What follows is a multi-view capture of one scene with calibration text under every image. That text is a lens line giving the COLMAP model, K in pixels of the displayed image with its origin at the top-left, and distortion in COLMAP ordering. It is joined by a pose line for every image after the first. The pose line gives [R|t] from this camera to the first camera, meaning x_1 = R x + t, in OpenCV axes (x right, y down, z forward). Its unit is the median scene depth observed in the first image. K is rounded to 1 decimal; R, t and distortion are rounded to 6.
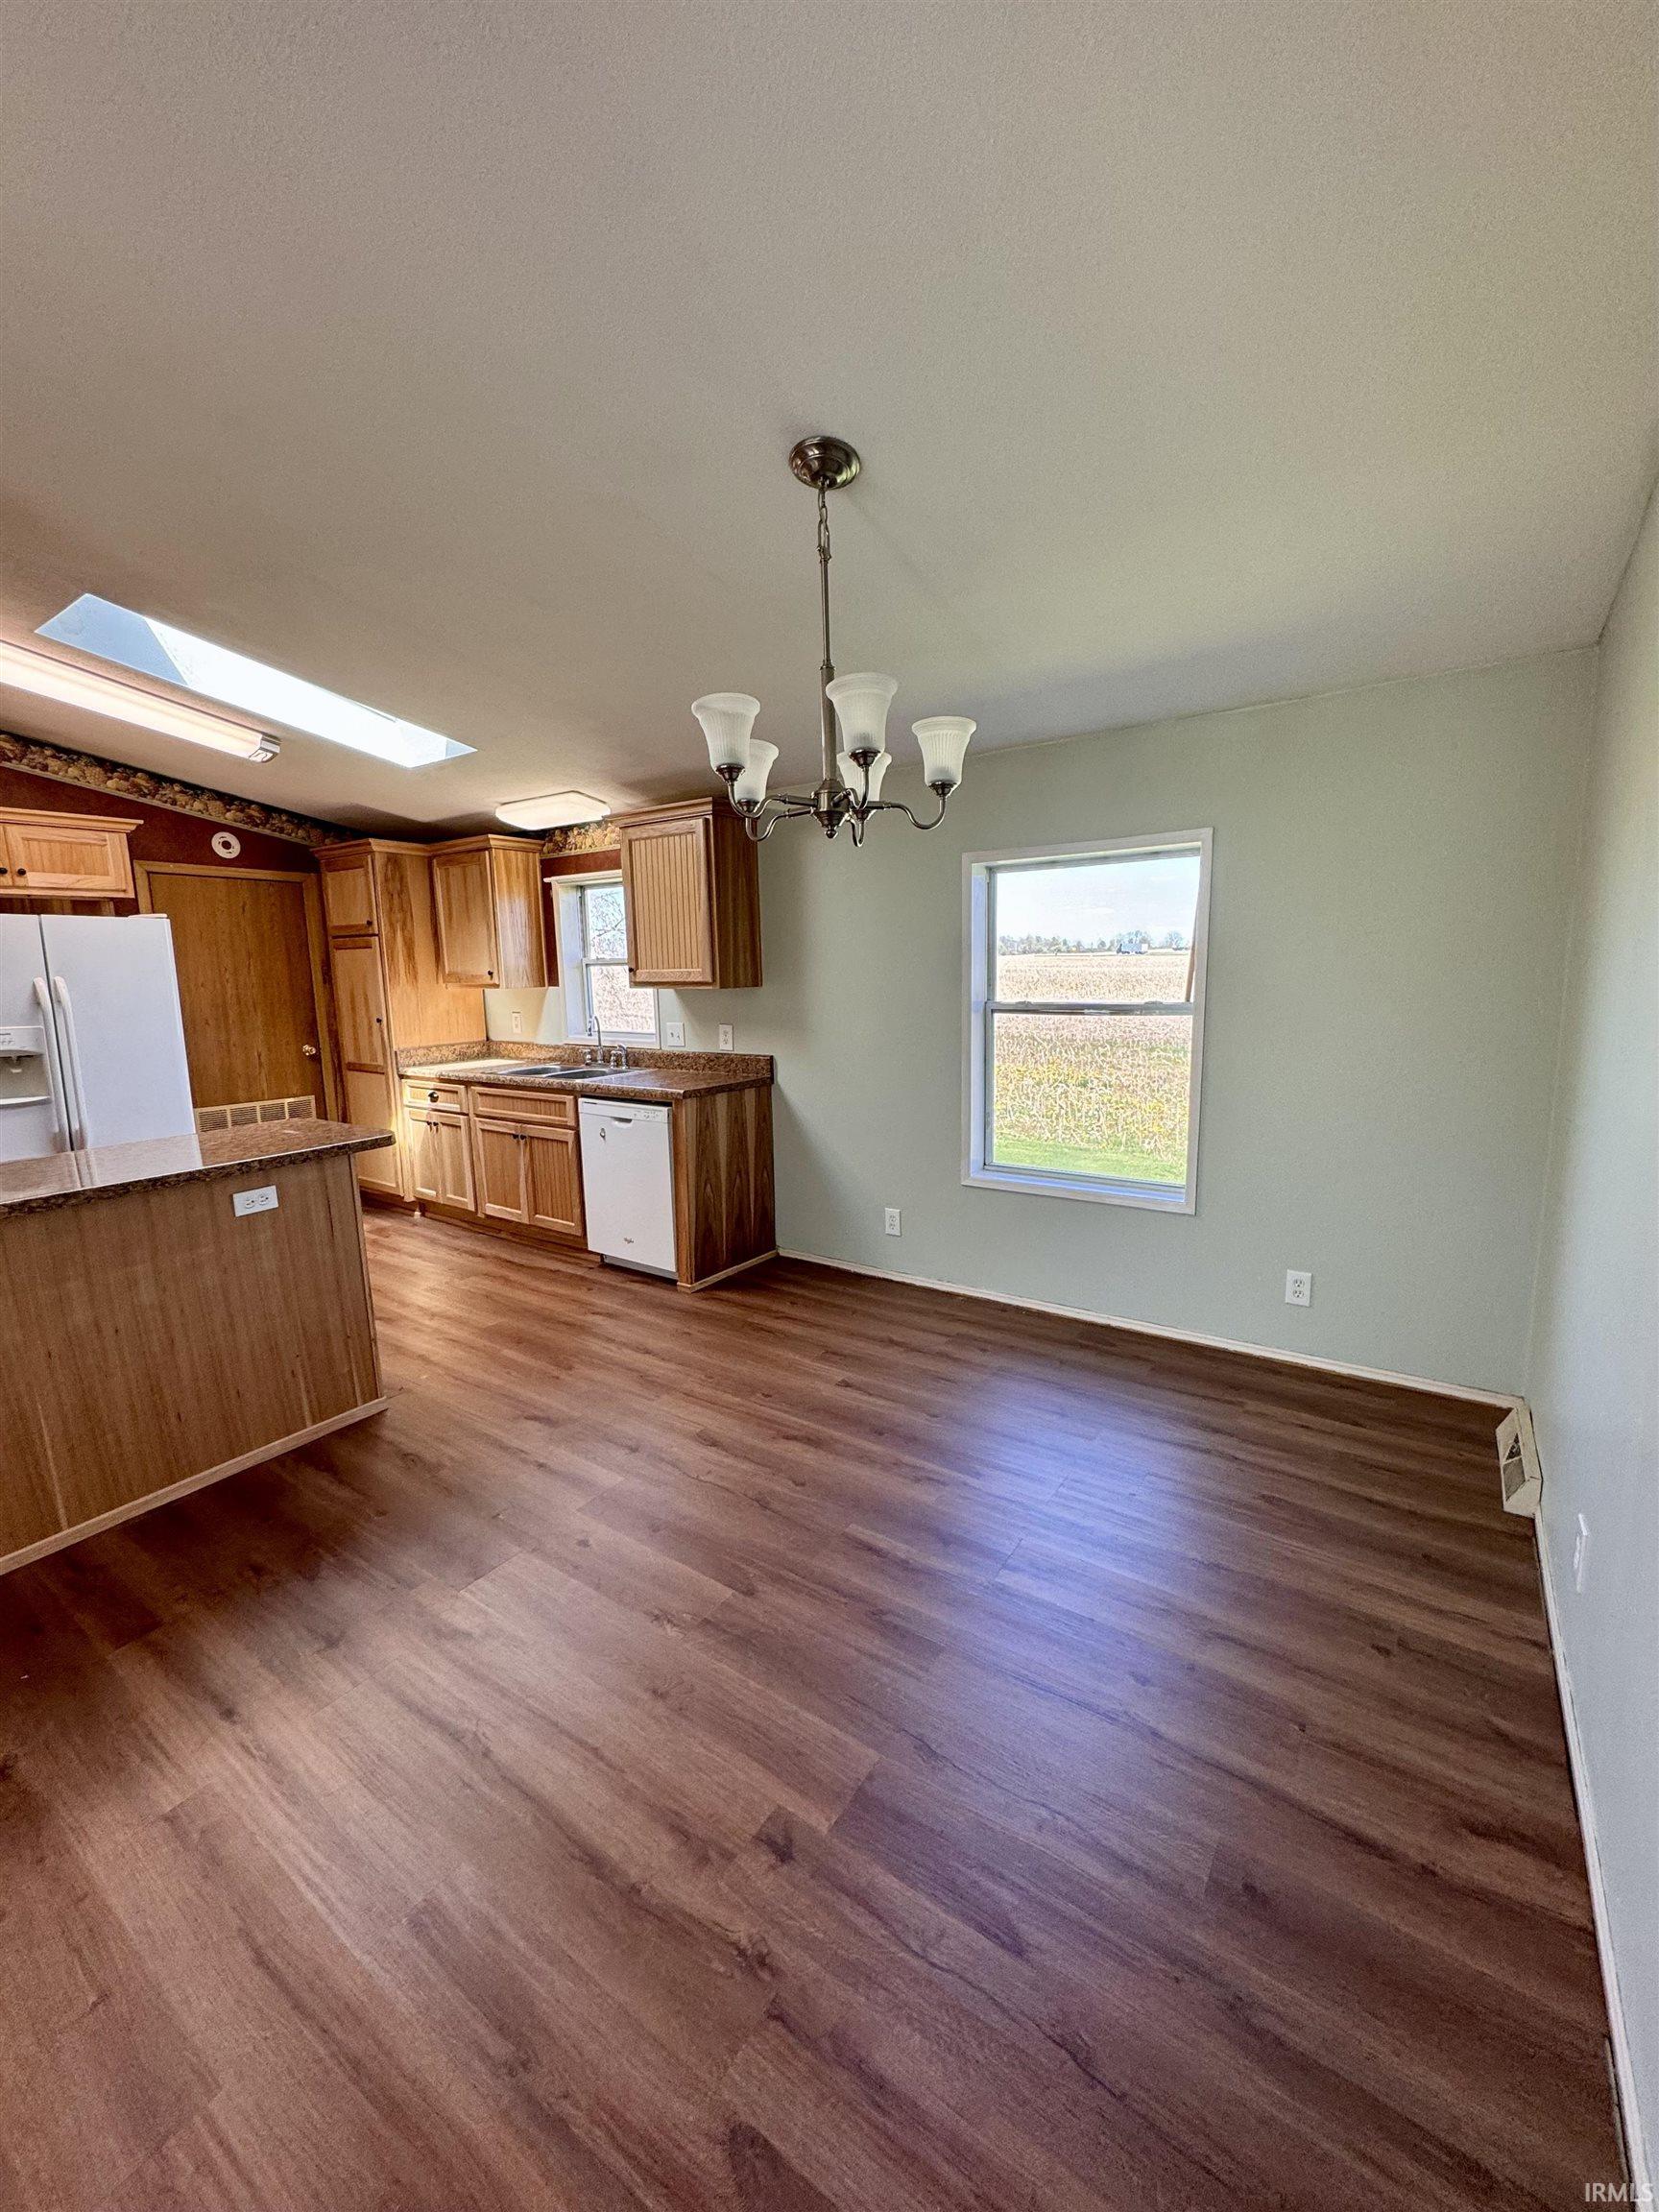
lens RADIAL K [[879.0, 0, 832.8], [0, 879.0, 1103.0], [0, 0, 1]] dist [-0.003015, 0.000474]
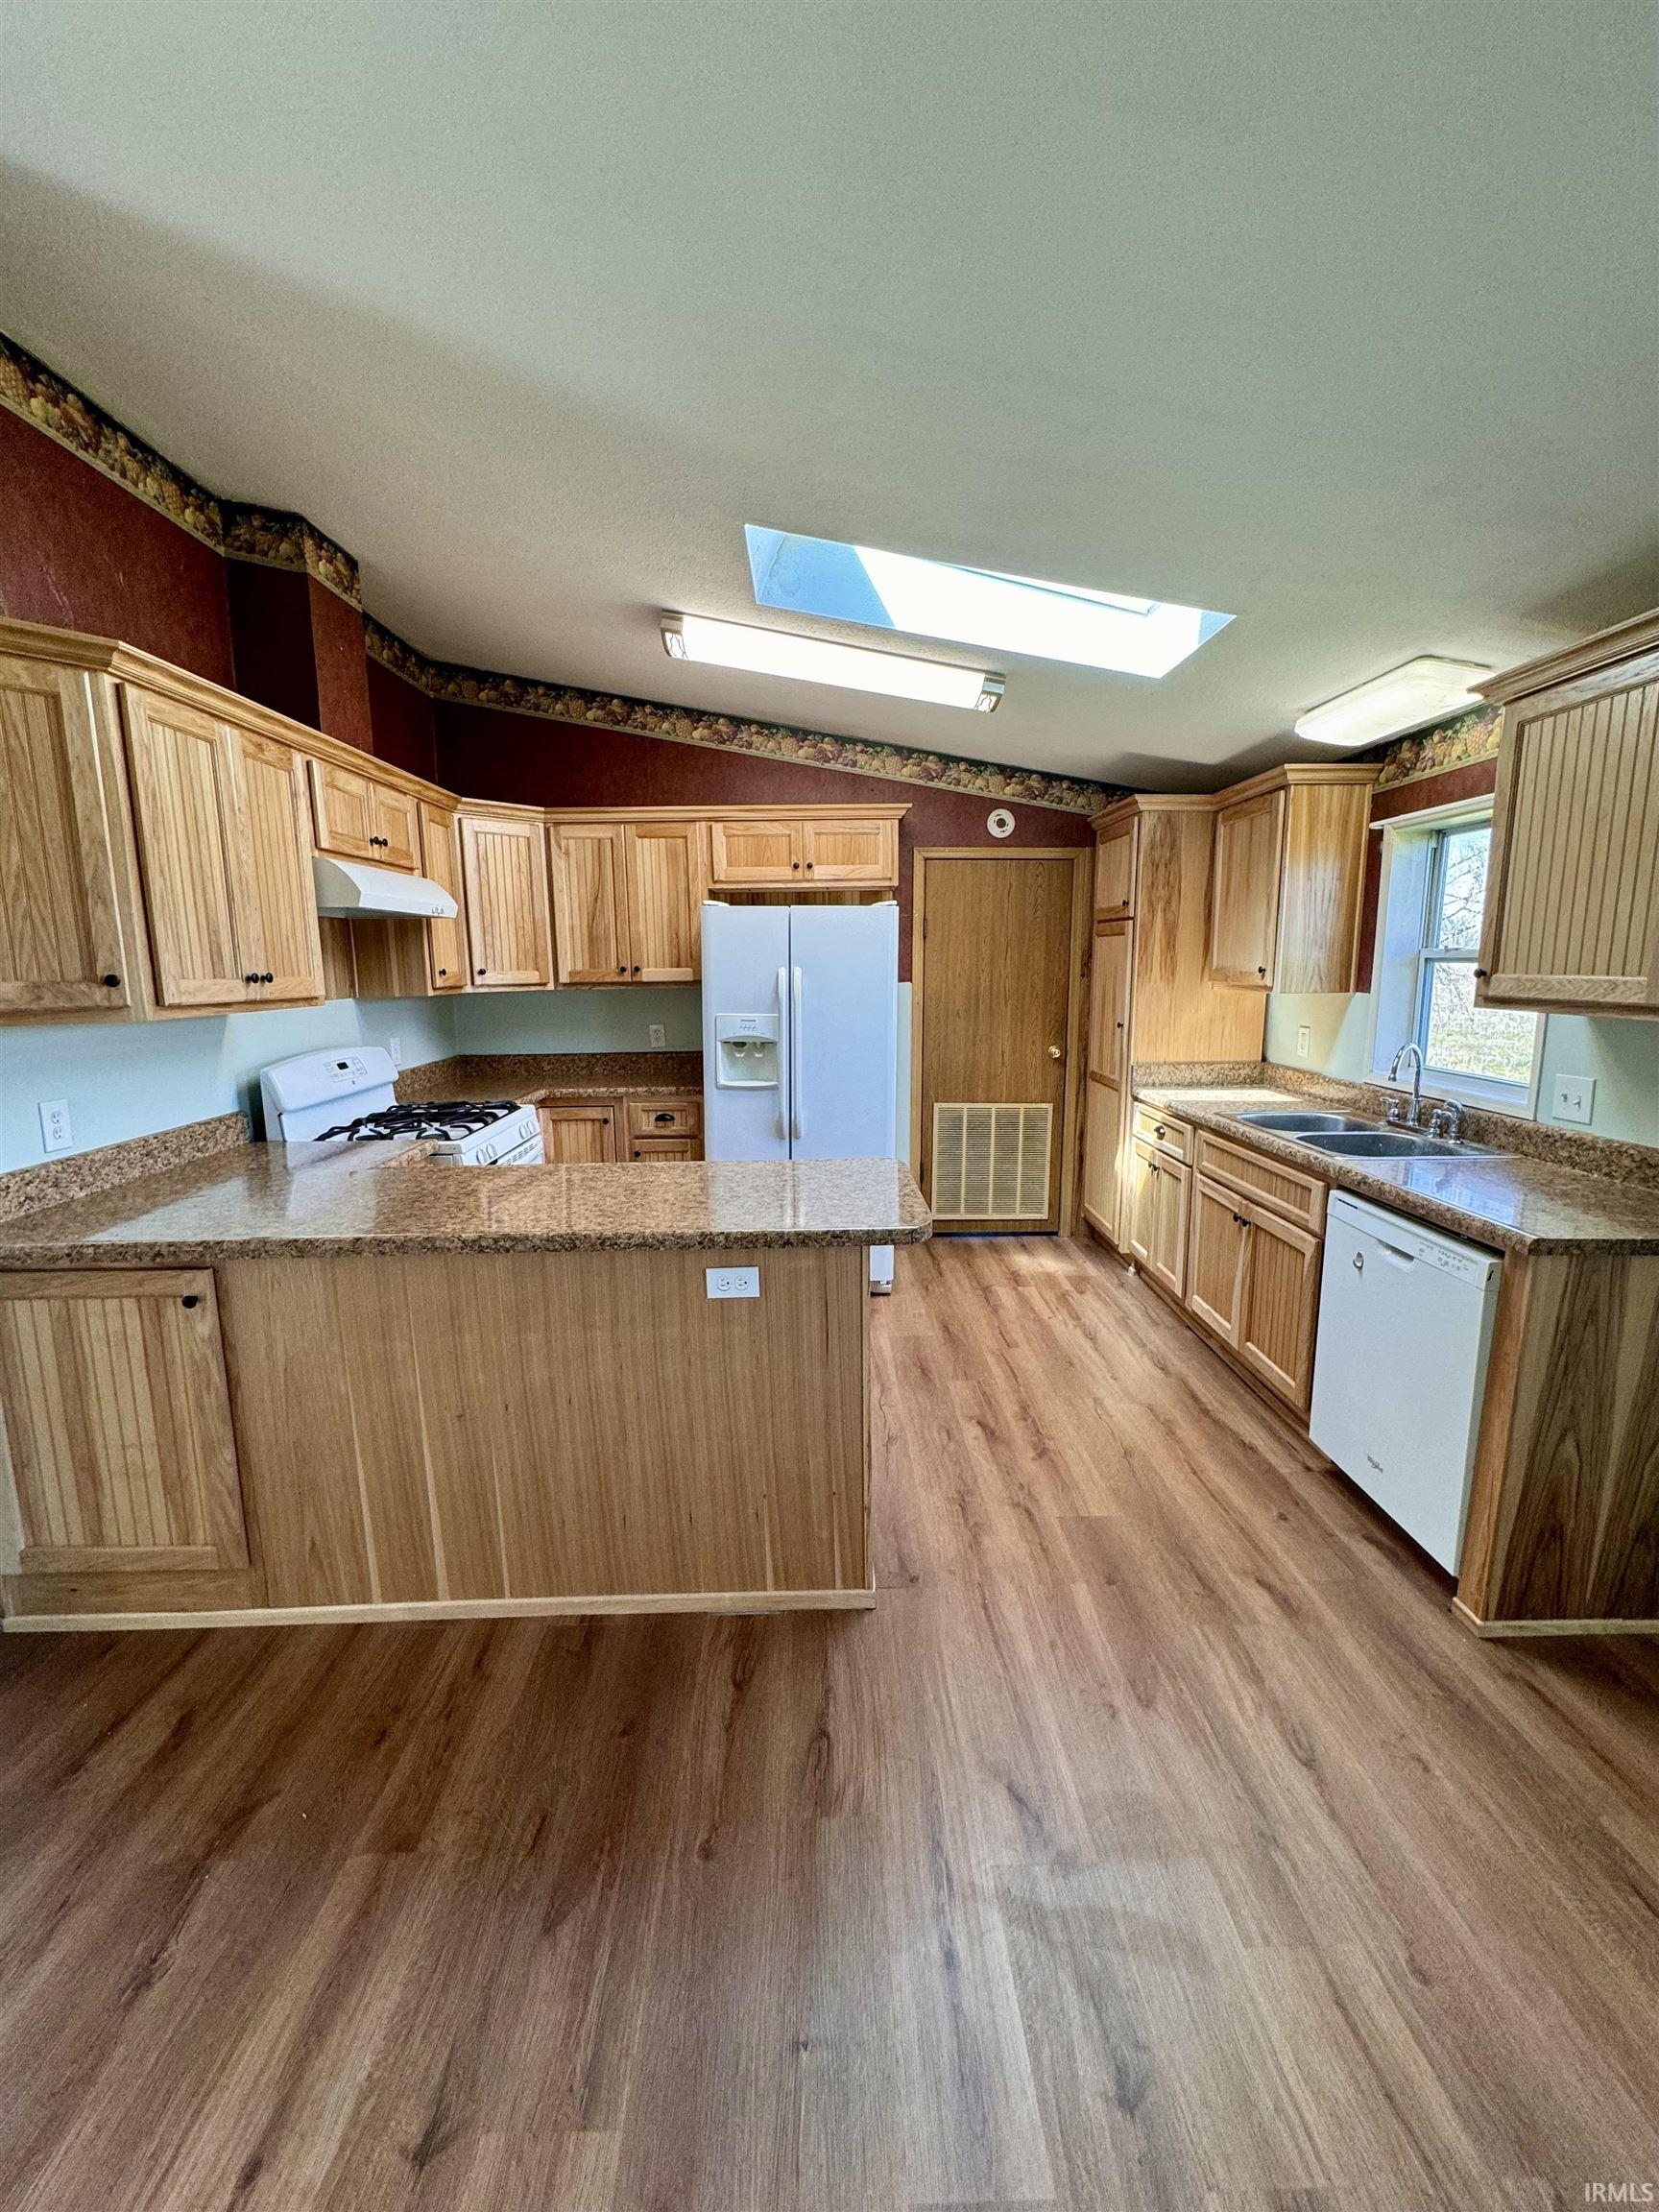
lens RADIAL K [[879.0, 0, 832.8], [0, 879.0, 1103.0], [0, 0, 1]] dist [-0.003015, 0.000474]
pose [[0.584955, 0.144863, -0.798024, -0.021711], [-0.130157, 0.987935, 0.083931, -0.063891], [0.800554, 0.054772, 0.596753, 0.352421]]
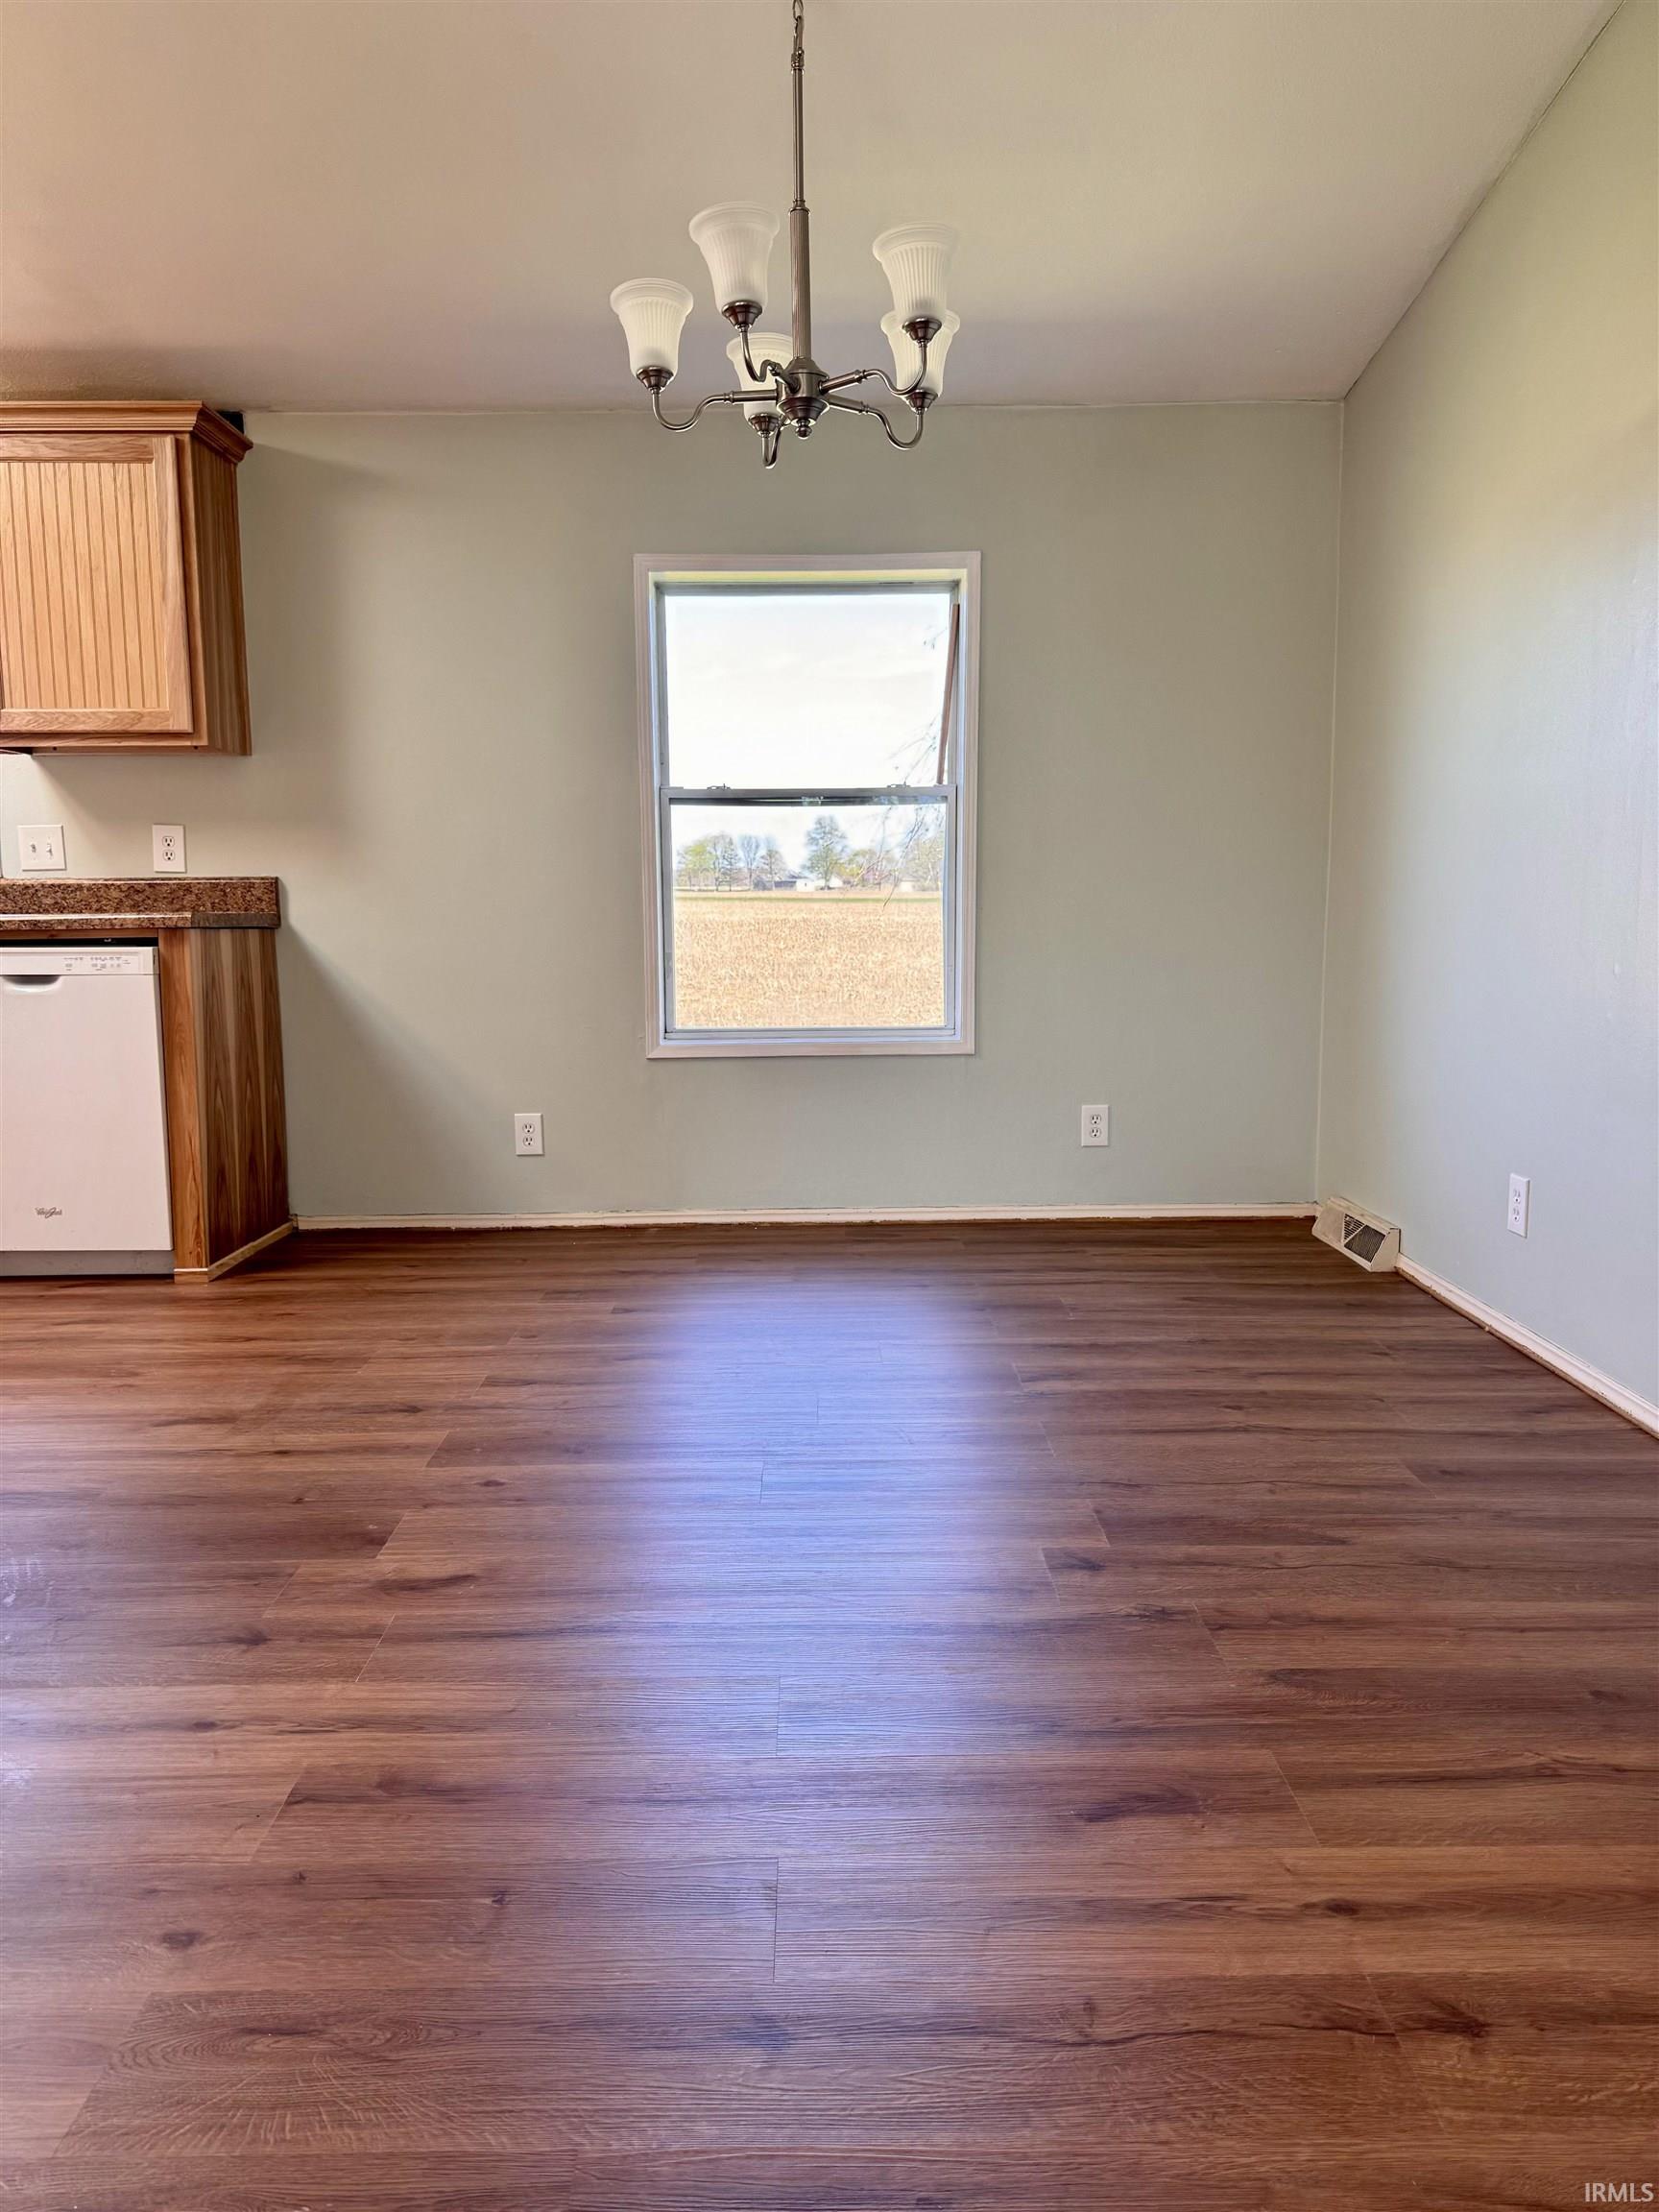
lens RADIAL K [[1538.8, 0, 827.3], [0, 1538.8, 1113.1], [0, 0, 1]] dist [0.093387, -0.132026]
pose [[0.817364, -0.062107, 0.572764, -0.351919], [0.078957, 0.996867, -0.004582, 0.127220], [-0.570685, 0.048969, 0.819707, -0.037606]]
